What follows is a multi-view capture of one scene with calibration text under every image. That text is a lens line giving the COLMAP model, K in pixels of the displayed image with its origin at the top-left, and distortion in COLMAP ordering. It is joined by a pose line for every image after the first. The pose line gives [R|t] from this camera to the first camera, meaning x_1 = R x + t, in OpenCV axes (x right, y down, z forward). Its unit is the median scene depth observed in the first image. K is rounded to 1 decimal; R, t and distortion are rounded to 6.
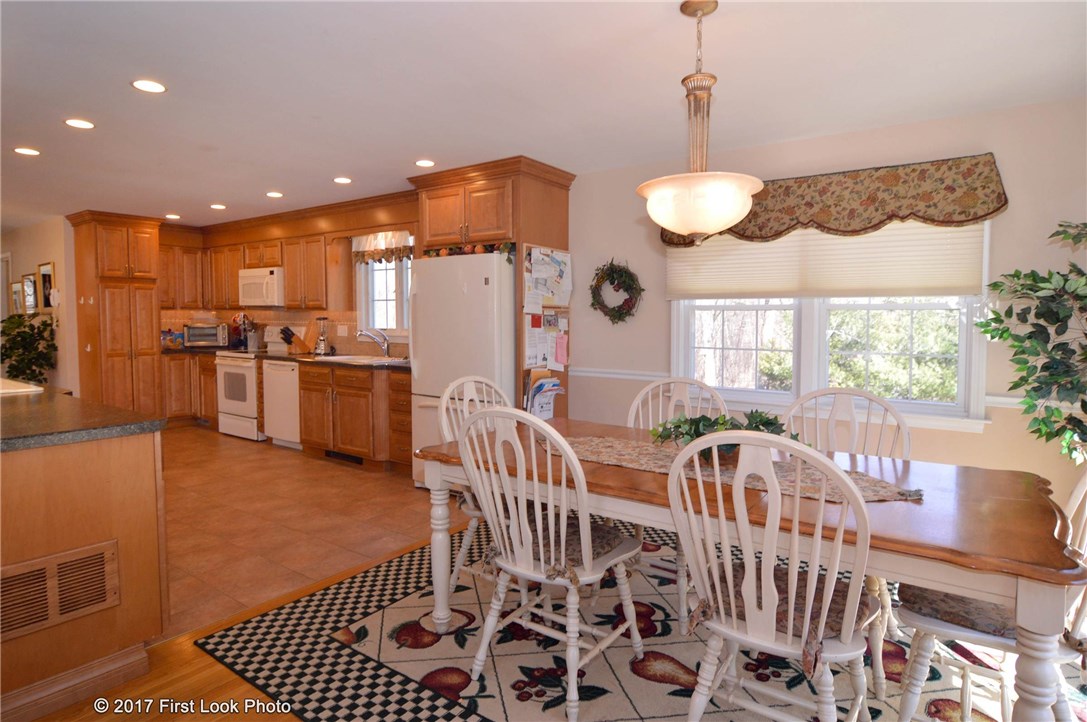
lens RADIAL K [[610.8, 0, 554.8], [0, 610.8, 345.0], [0, 0, 1]] dist [-0.013391, -0.003818]
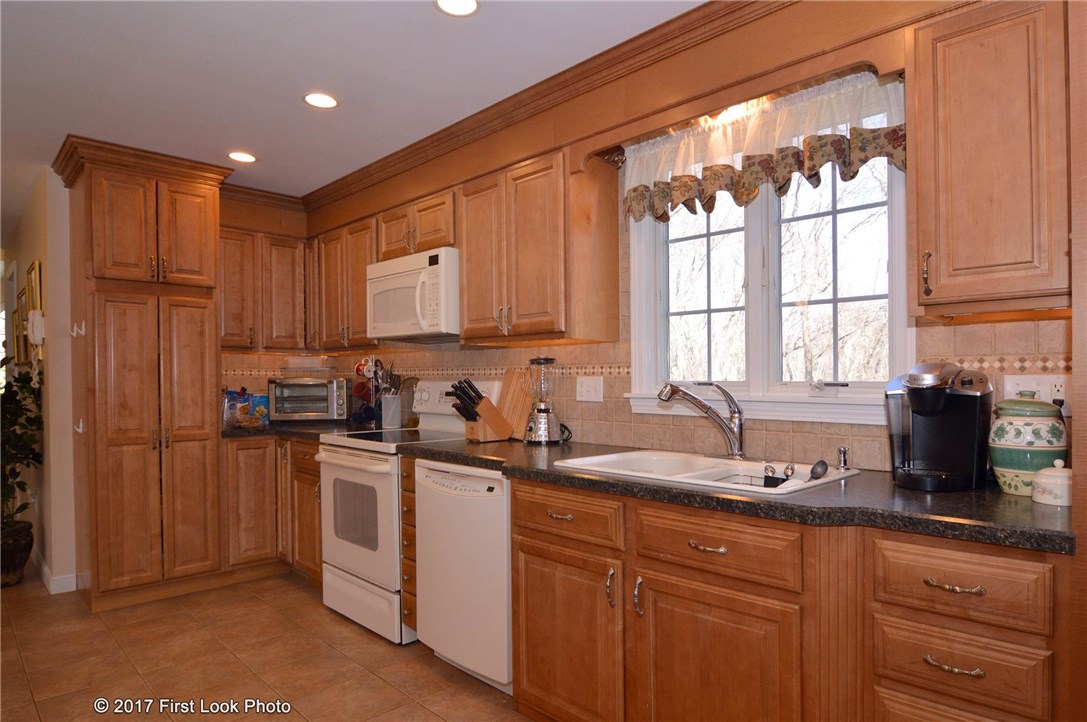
lens RADIAL K [[650.0, 0, 572.6], [0, 650.0, 383.3], [0, 0, 1]] dist [-0.021822, -0.001284]
pose [[0.982826, -0.007148, -0.184396, -0.275043], [-0.000183, 0.999211, -0.039709, -0.008986], [0.184535, 0.039061, 0.982049, 0.549094]]
